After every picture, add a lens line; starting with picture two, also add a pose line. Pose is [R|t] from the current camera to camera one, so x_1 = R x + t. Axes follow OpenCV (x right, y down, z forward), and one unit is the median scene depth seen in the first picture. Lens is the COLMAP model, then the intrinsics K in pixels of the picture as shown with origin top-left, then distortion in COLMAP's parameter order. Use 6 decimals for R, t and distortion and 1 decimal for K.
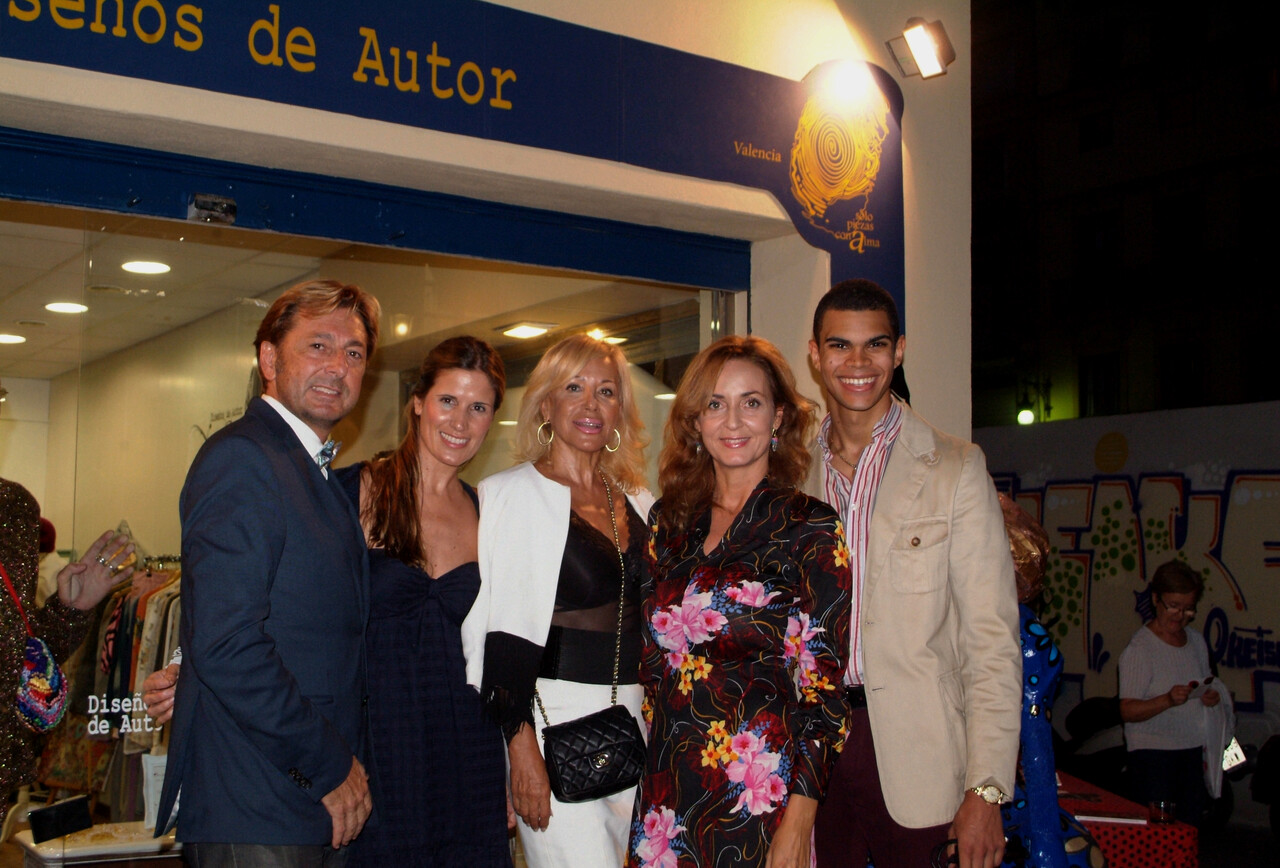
lens RADIAL K [[1539.0, 0, 677.4], [0, 1539.0, 442.6], [0, 0, 1]] dist [-0.065544, 0.015483]
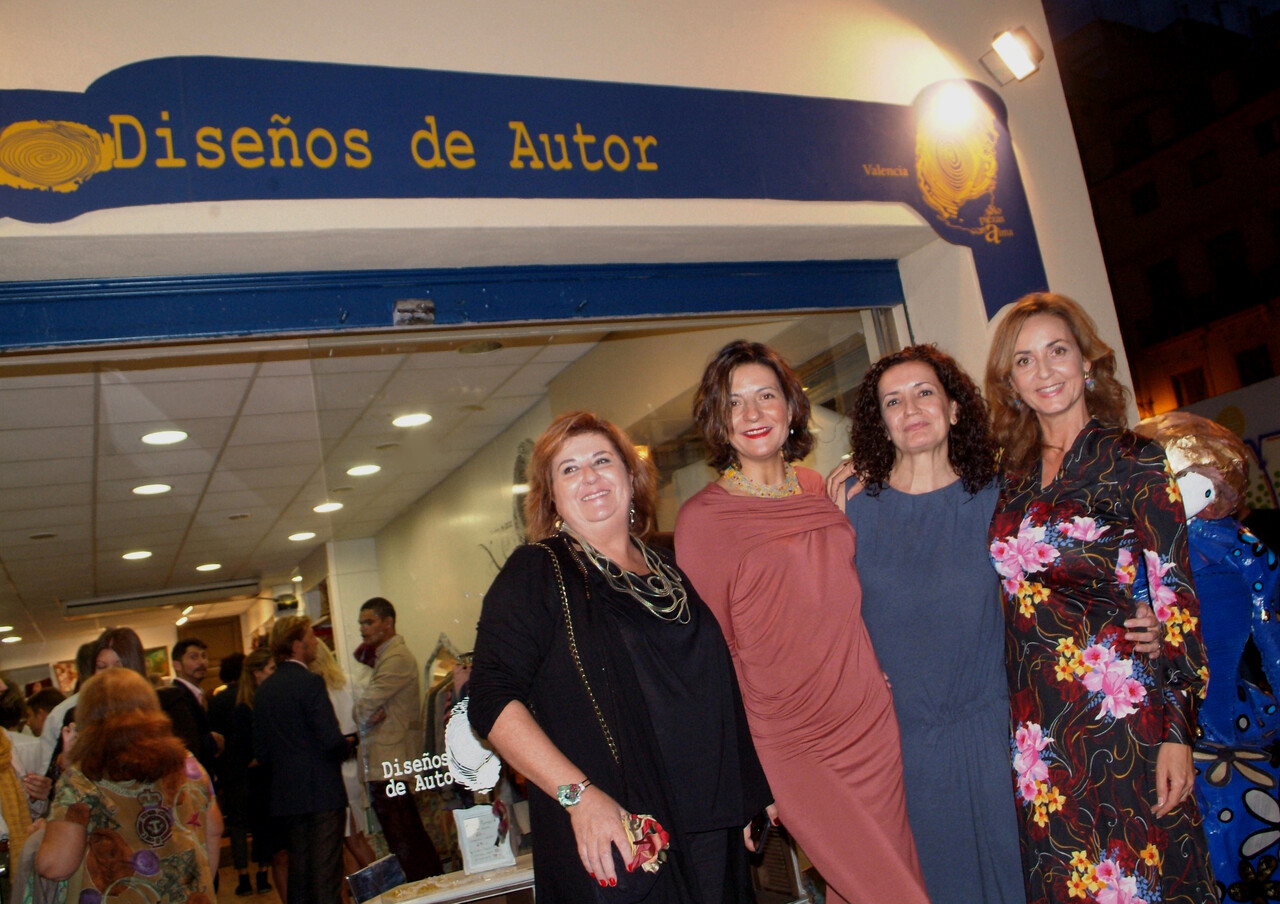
lens RADIAL K [[1178.4, 0, 711.1], [0, 1178.4, 455.8], [0, 0, 1]] dist [-0.091696, 0.013031]
pose [[0.972068, -0.200794, -0.121515, -0.008525], [0.193075, 0.978510, -0.072393, 0.046787], [0.133440, 0.046910, 0.989946, 0.159236]]
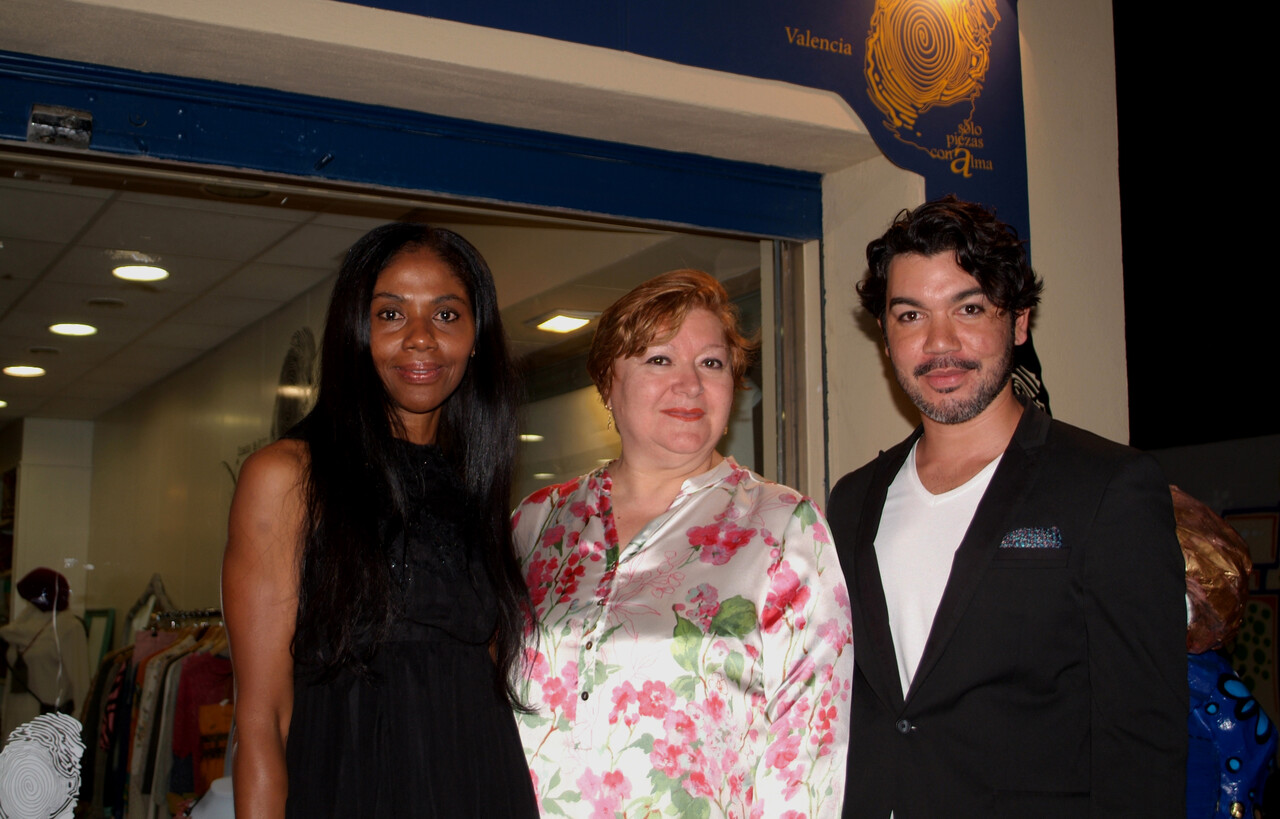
lens RADIAL K [[1598.3, 0, 679.7], [0, 1598.3, 411.7], [0, 0, 1]] dist [-0.059316, 0.035217]
pose [[0.995801, -0.026996, -0.087474, 0.047087], [0.022473, 0.998379, -0.052286, 0.026597], [0.088744, 0.050100, 0.994794, 0.237281]]
